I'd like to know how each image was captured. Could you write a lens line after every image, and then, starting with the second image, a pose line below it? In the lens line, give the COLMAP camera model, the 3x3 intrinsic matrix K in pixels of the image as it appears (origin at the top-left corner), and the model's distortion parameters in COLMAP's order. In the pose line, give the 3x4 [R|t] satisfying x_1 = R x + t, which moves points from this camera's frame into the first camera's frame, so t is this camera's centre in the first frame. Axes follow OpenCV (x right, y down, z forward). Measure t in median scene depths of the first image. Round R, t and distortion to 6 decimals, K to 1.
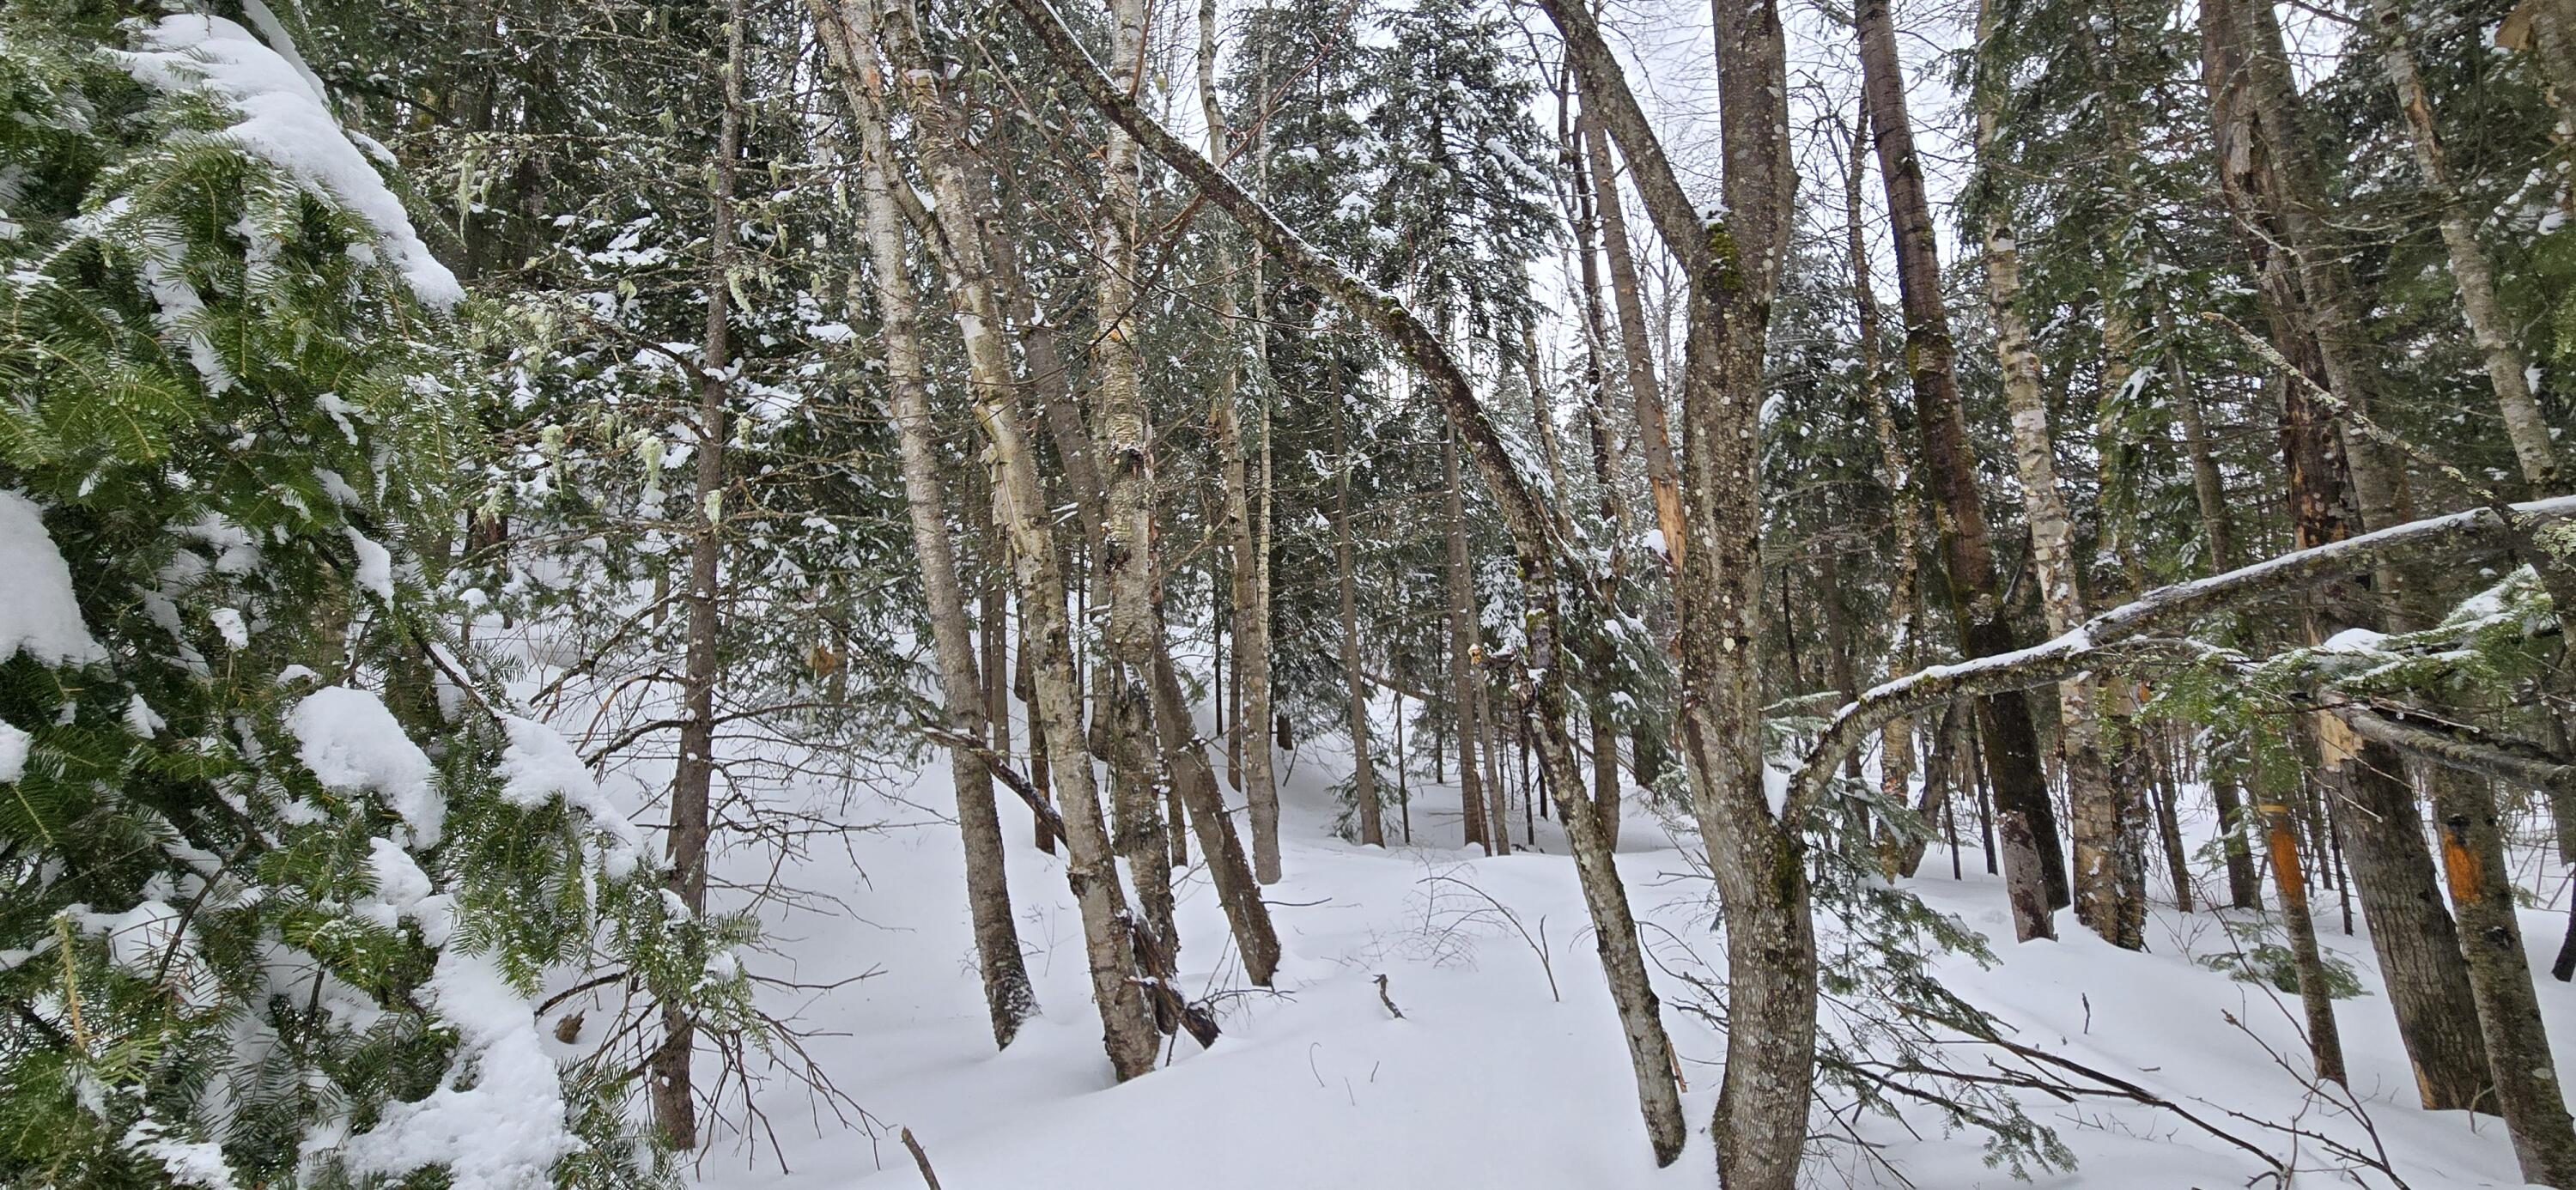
lens RADIAL K [[1067.8, 0, 1287.0], [0, 1067.8, 598.8], [0, 0, 1]] dist [-0.001702, 0.001815]
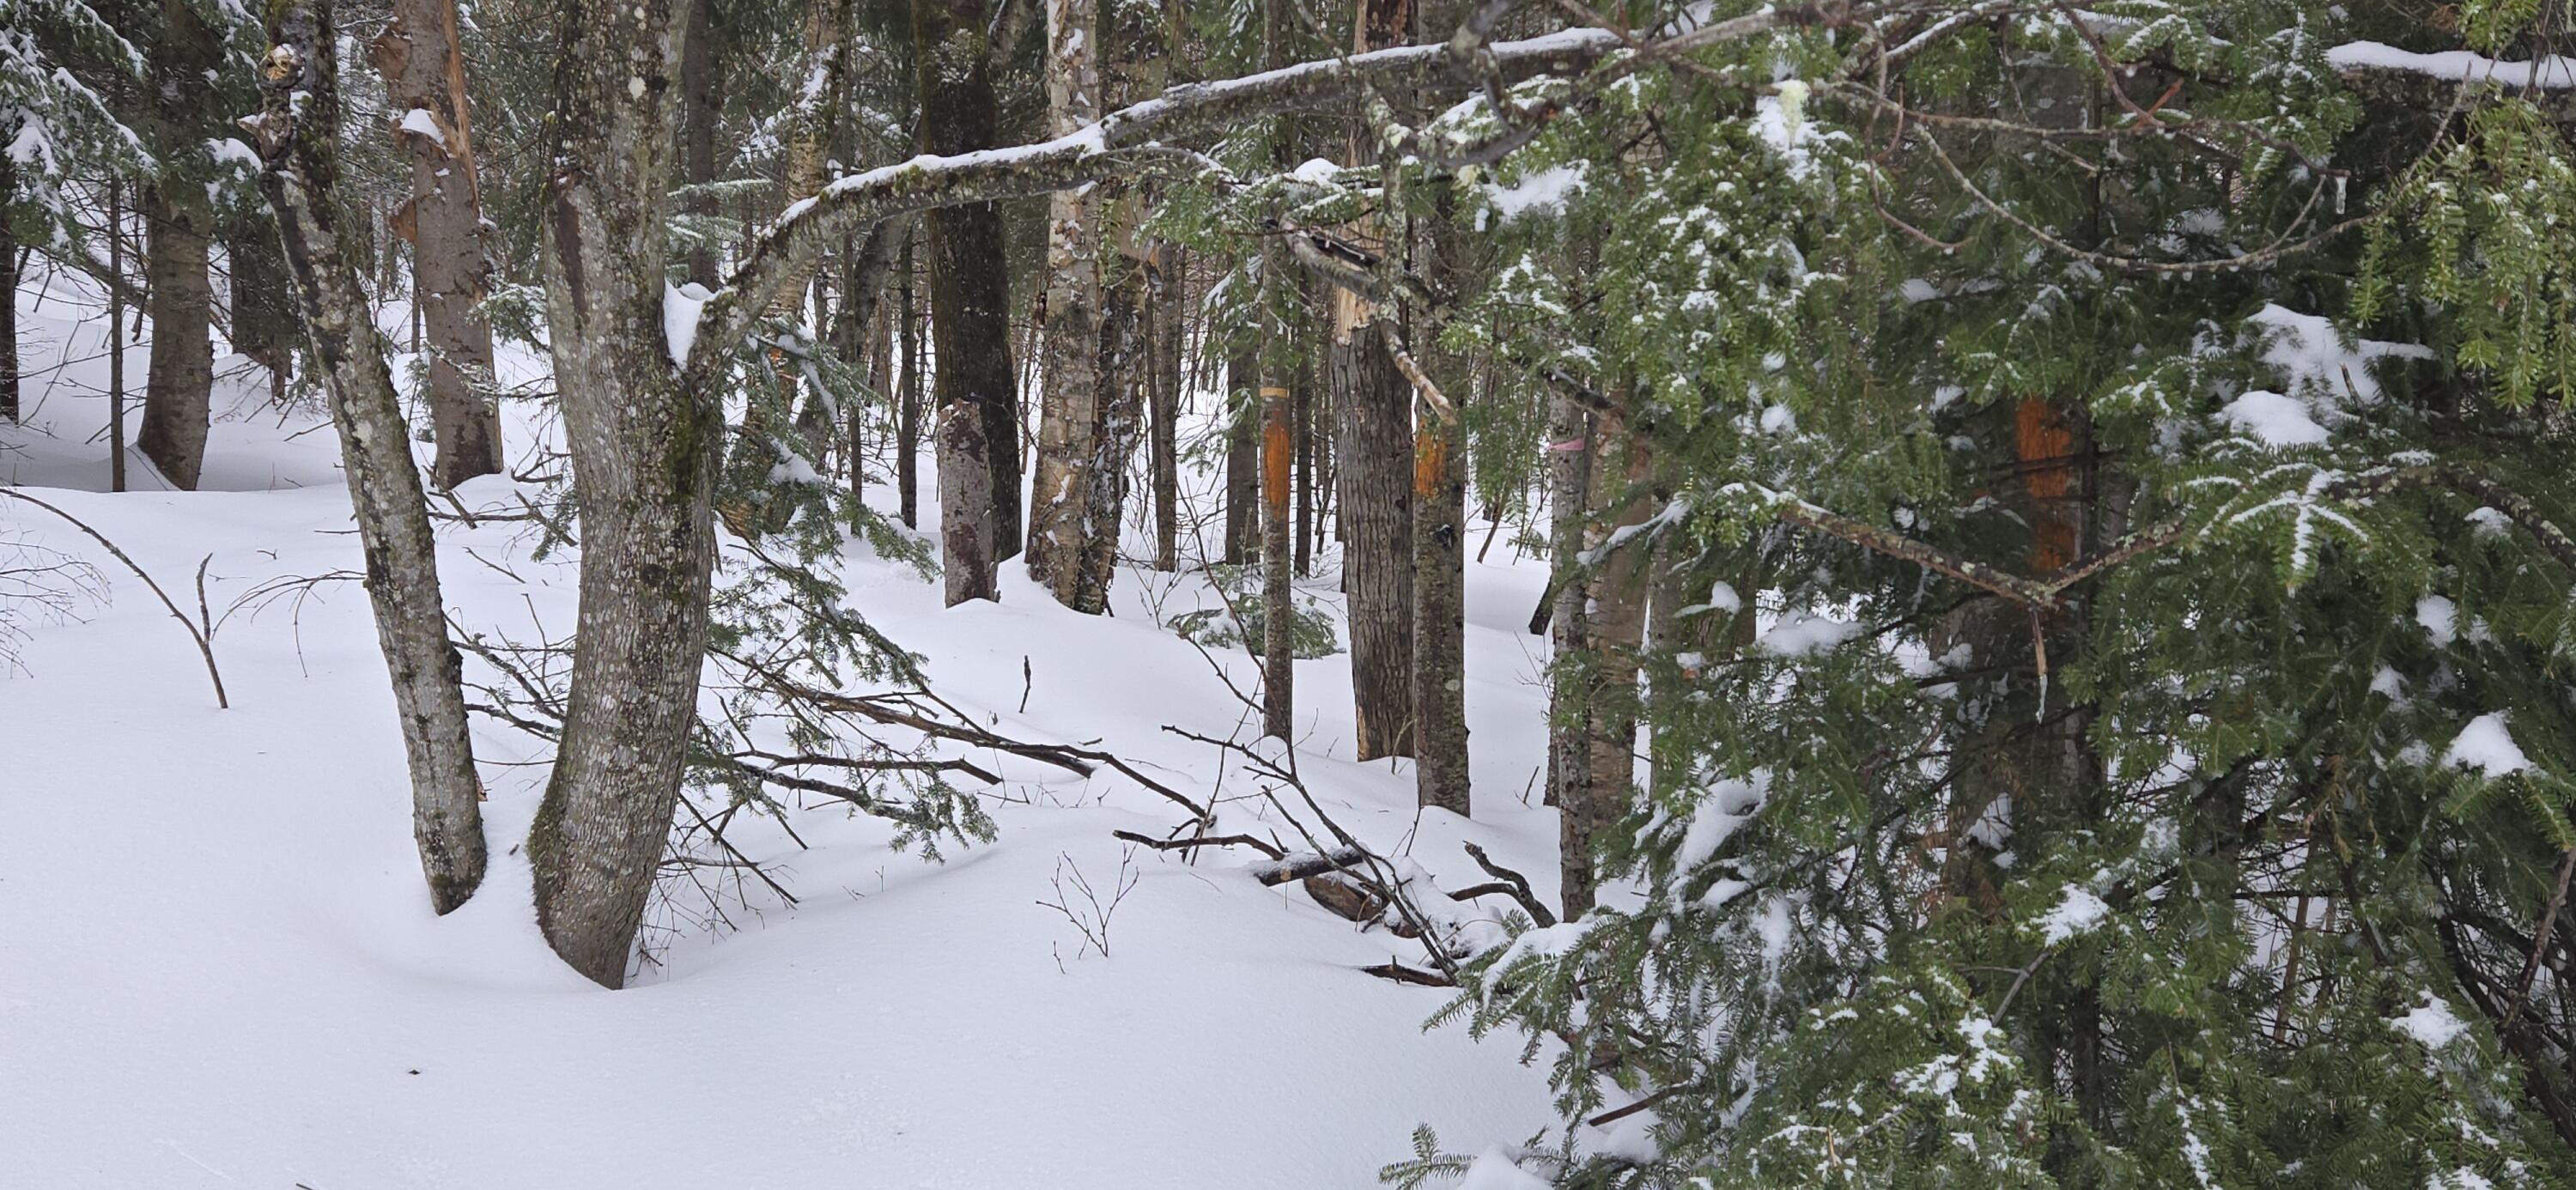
lens RADIAL K [[3471.5, 0, 1293.2], [0, 3471.5, 592.4], [0, 0, 1]] dist [0.153333, 0.000000]
pose [[0.758832, 0.003539, 0.651276, -0.611018], [-0.142302, 0.976725, 0.160495, -0.050811], [-0.635550, -0.214467, 0.741674, -0.799096]]
